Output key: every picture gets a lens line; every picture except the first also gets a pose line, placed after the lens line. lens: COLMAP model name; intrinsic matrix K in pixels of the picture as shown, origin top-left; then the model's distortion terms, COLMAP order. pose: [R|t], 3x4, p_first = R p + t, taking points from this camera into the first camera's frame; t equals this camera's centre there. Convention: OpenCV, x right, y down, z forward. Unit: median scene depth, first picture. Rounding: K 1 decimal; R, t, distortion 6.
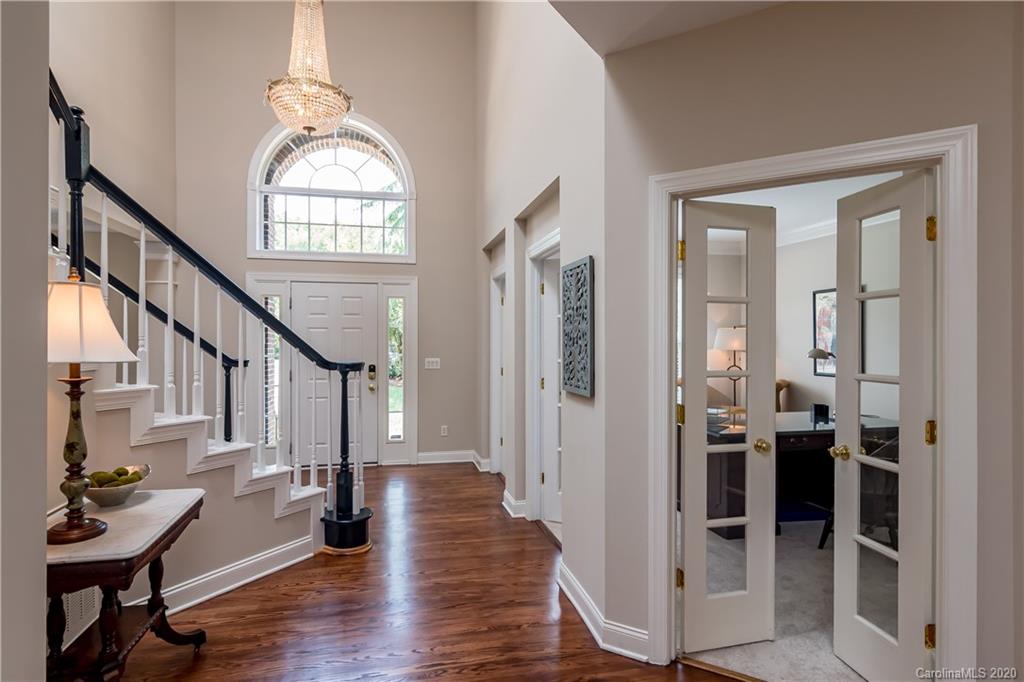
lens RADIAL K [[548.4, 0, 511.9], [0, 548.4, 341.5], [0, 0, 1]] dist [0.003512, 0.001409]
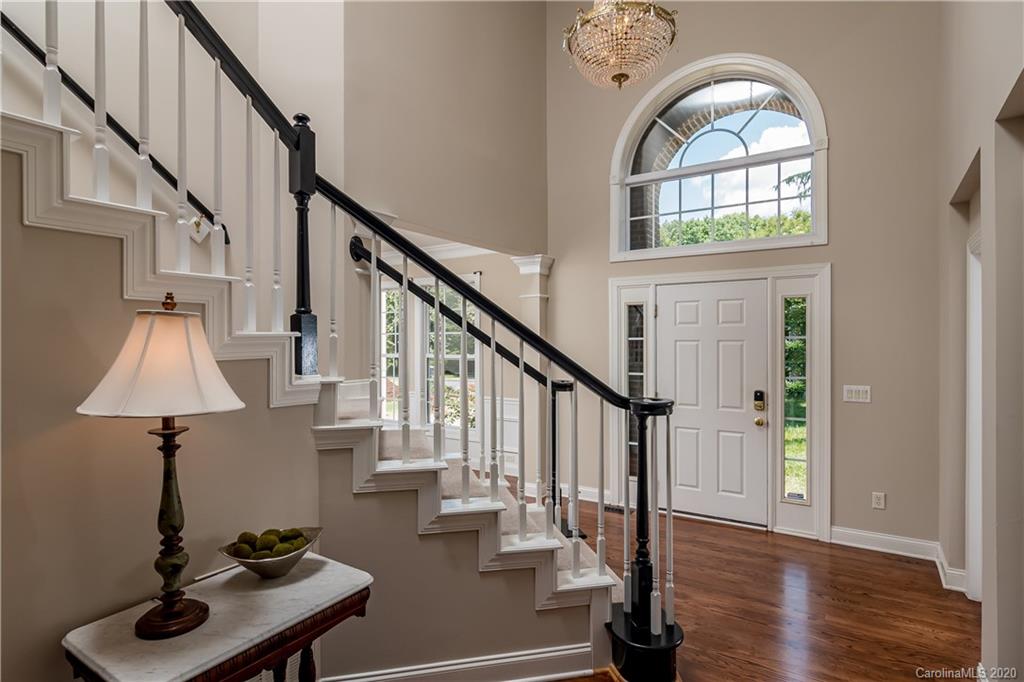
lens RADIAL K [[548.4, 0, 513.6], [0, 548.4, 343.4], [0, 0, 1]] dist [0.003512, 0.001409]
pose [[0.694290, -0.000165, -0.719695, 0.073041], [-0.001143, 0.999998, -0.001332, -0.031833], [0.719694, 0.001747, 0.694289, 0.434728]]
